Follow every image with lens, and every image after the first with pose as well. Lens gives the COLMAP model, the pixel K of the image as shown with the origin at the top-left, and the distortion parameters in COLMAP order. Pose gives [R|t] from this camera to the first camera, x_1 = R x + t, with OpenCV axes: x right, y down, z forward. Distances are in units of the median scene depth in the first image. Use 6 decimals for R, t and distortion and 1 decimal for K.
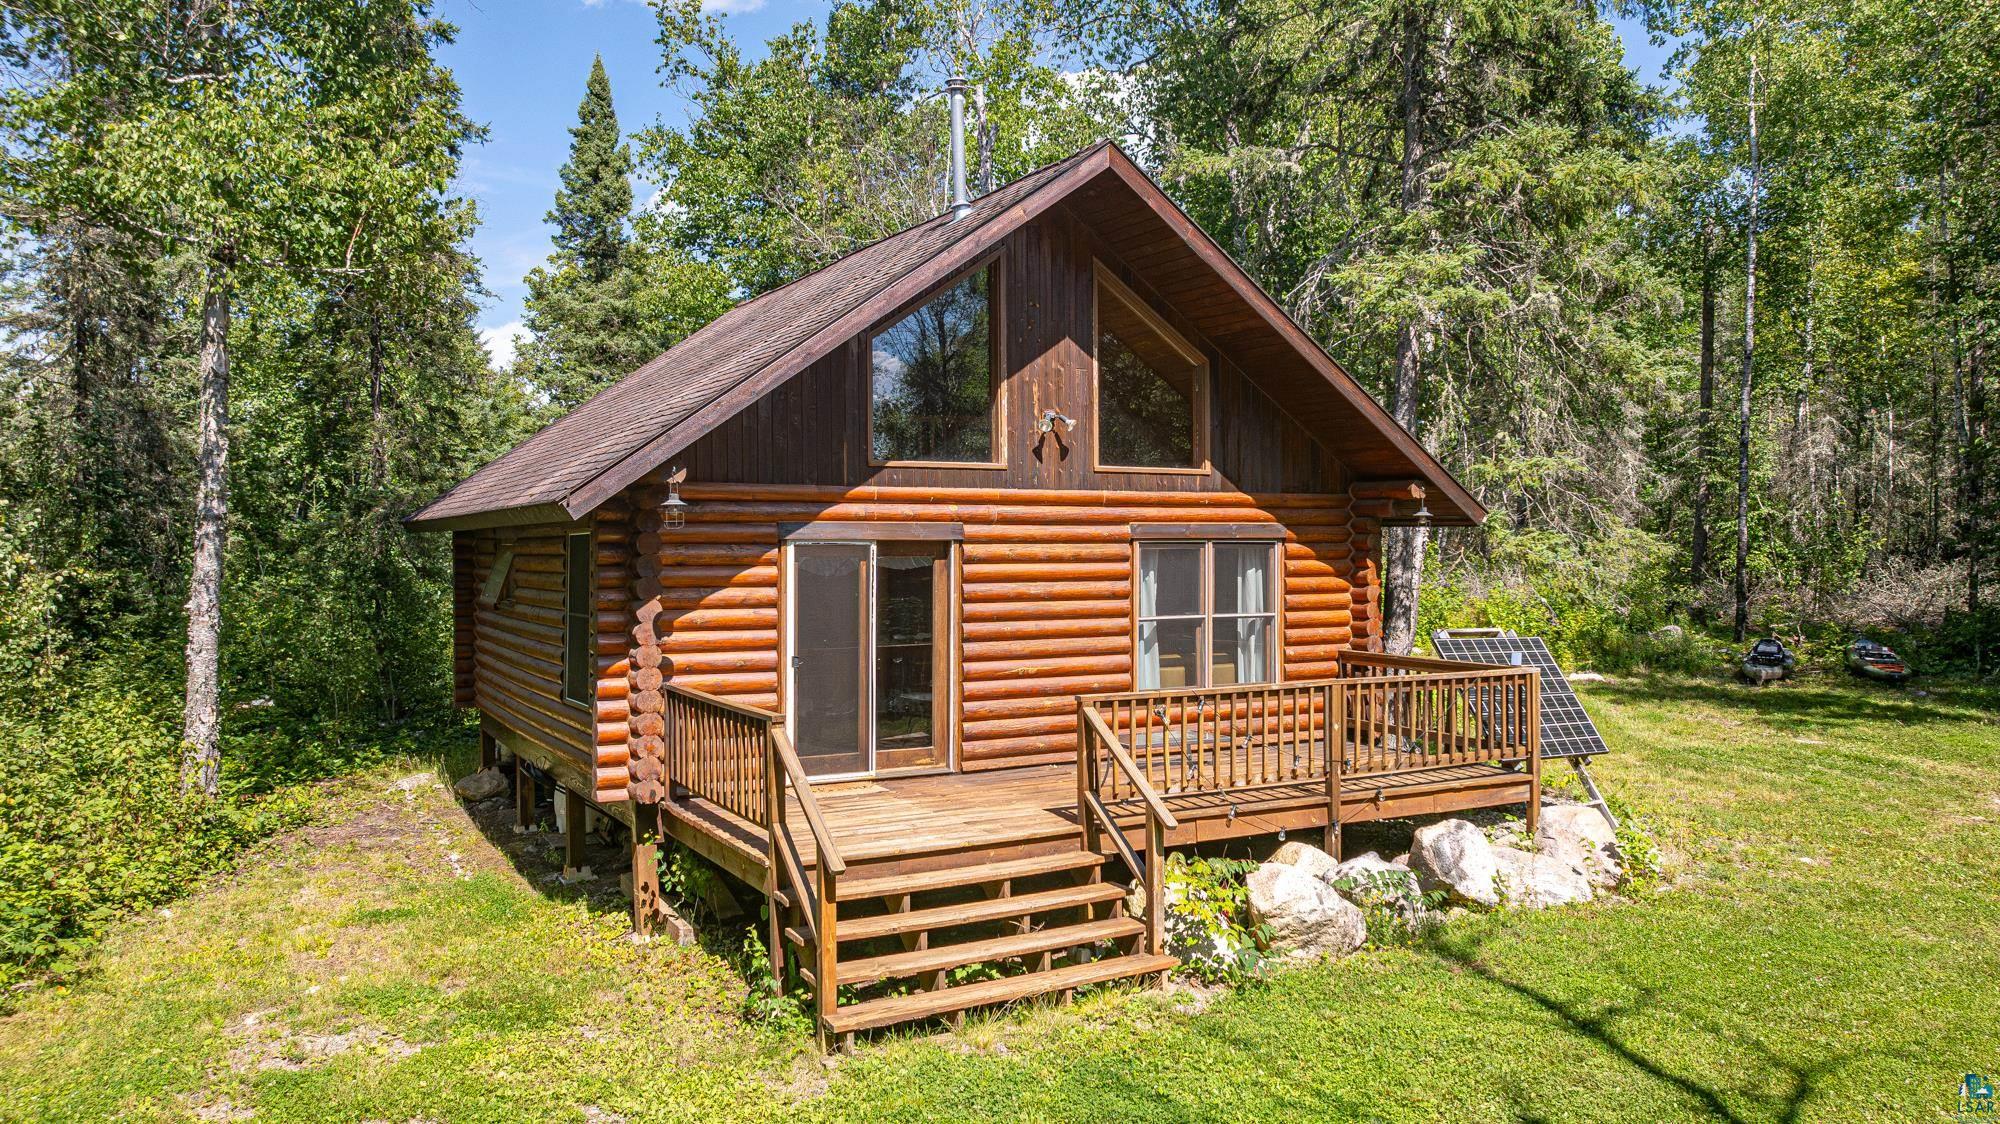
lens RADIAL K [[1417.1, 0, 1000.0], [0, 1417.1, 562.0], [0, 0, 1]] dist [0.001372, -0.061237]
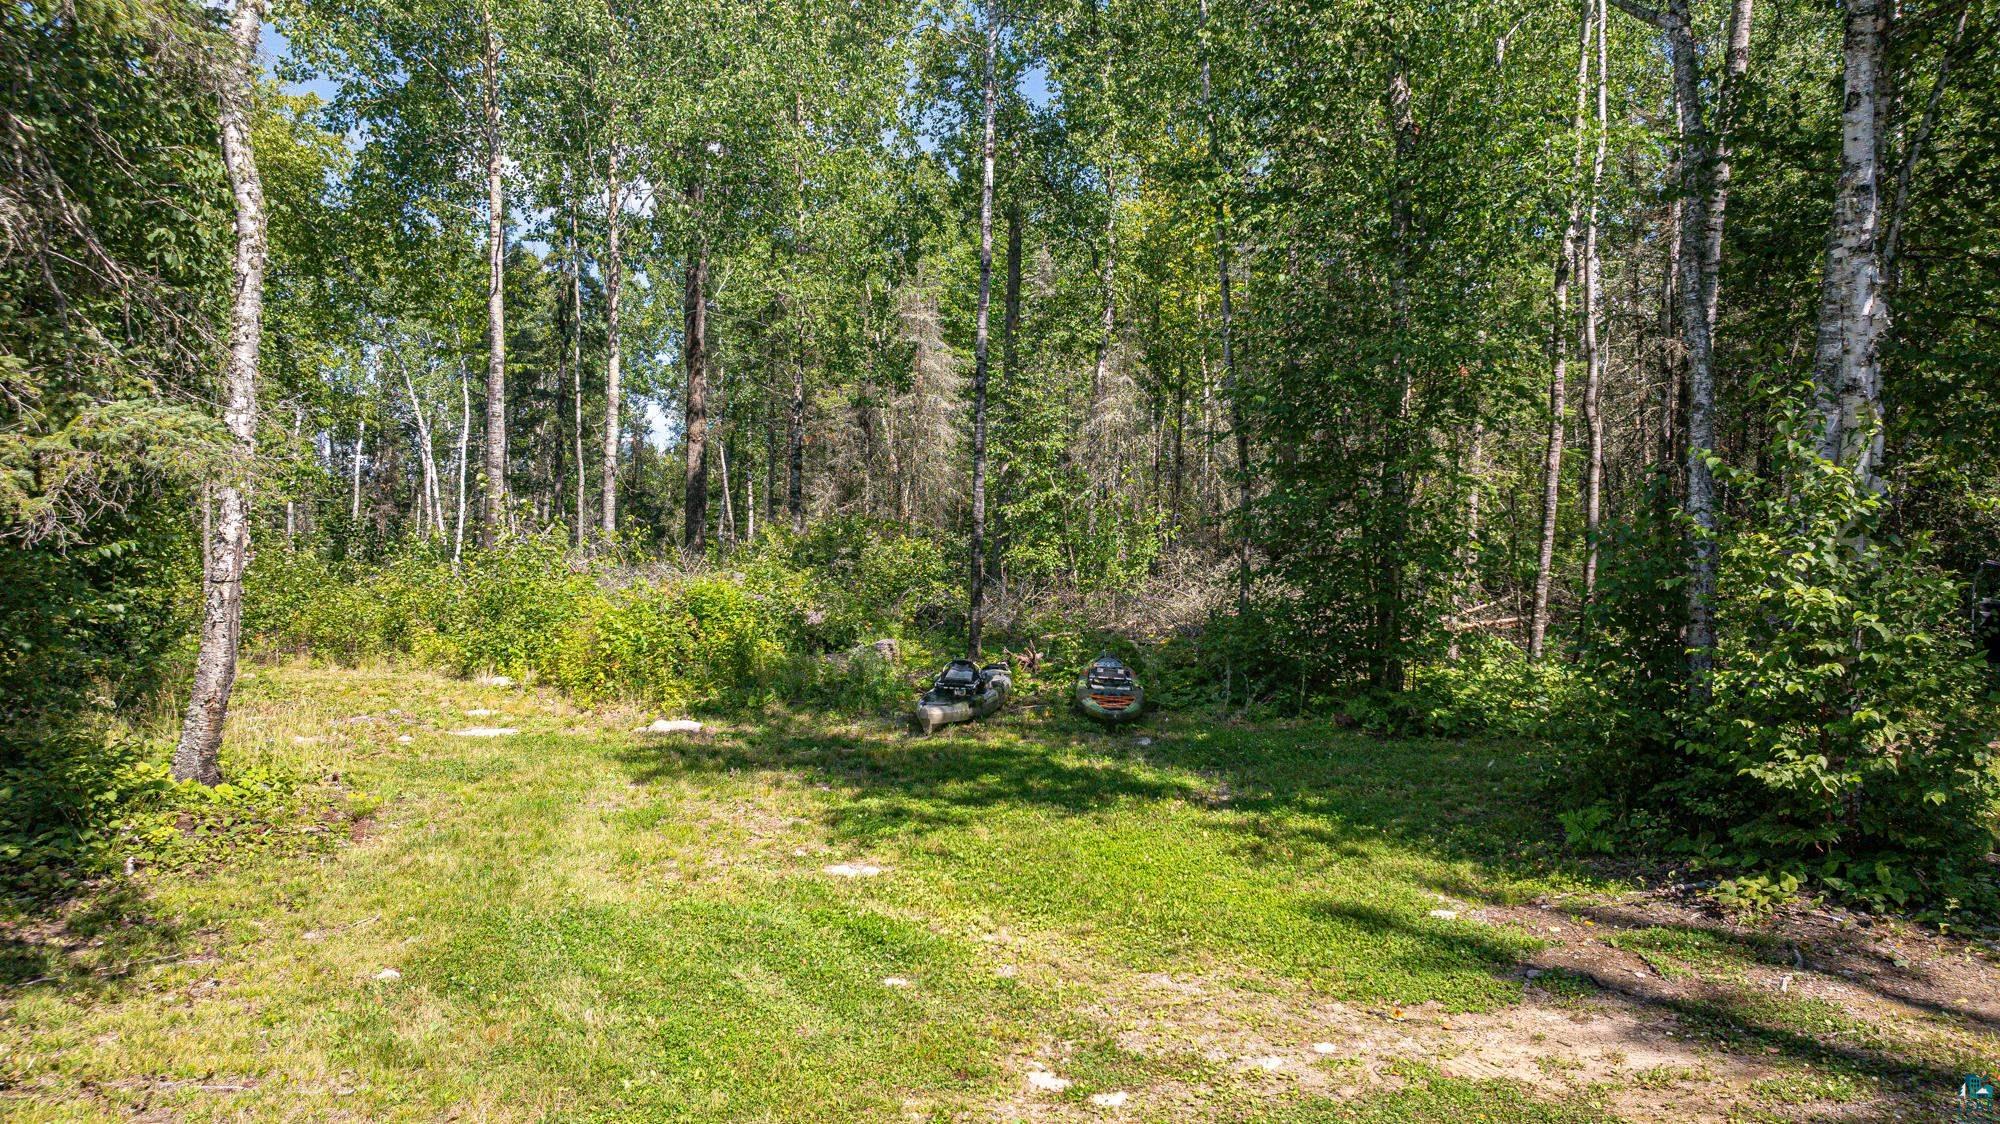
lens RADIAL K [[1412.3, 0, 1054.4], [0, 1412.3, 559.5], [0, 0, 1]] dist [-0.010147, -0.003422]
pose [[0.924678, 0.007178, 0.380684, 0.657280], [-0.004297, 0.999955, -0.008419, 0.024289], [-0.380727, 0.006149, 0.924667, 0.721794]]
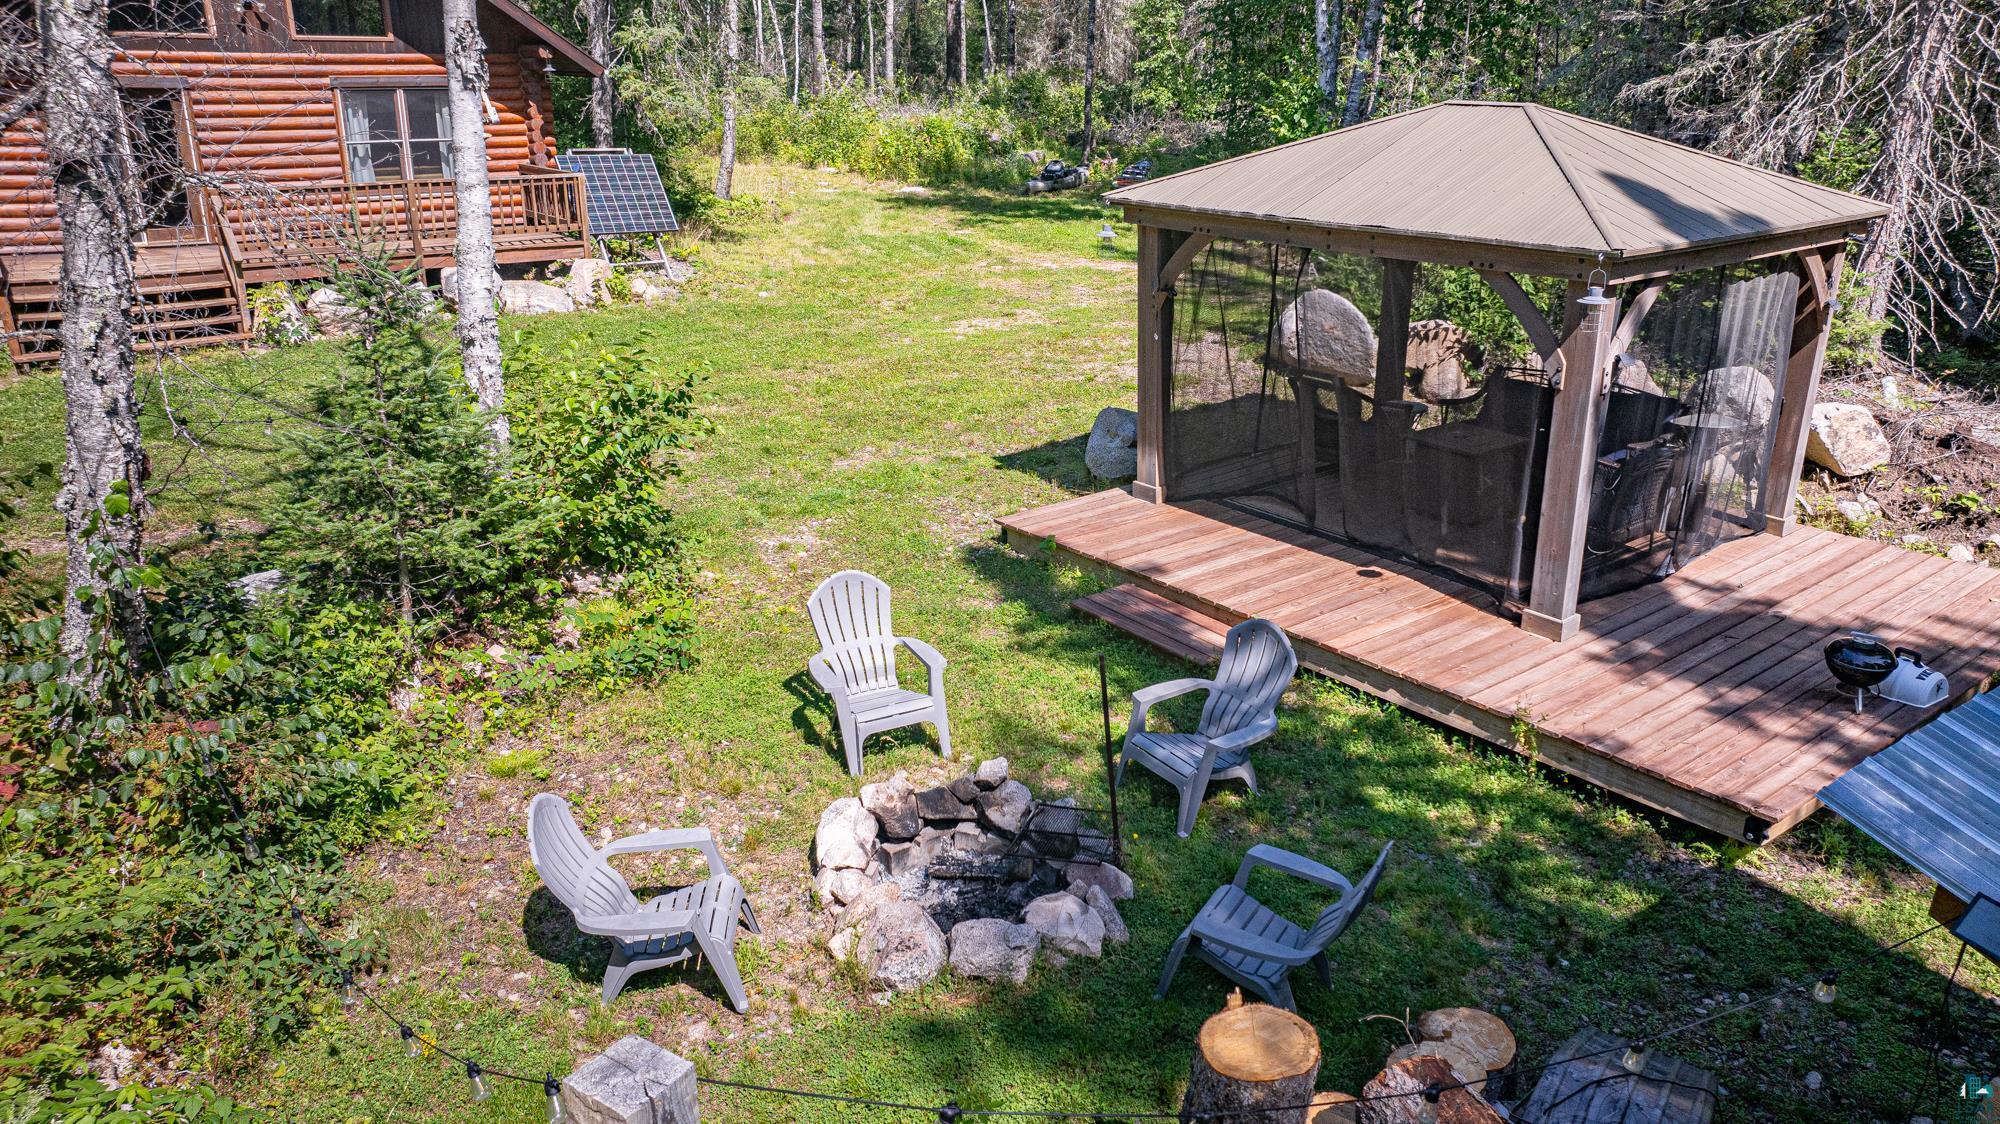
lens RADIAL K [[1412.1, 0, 1021.5], [0, 1412.1, 563.9], [0, 0, 1]] dist [-0.072675, 0.081673]
pose [[0.987691, -0.042530, 0.150525, 0.605107], [-0.008098, 0.947133, 0.320739, -0.017072], [-0.156209, -0.318010, 0.935130, -0.692726]]
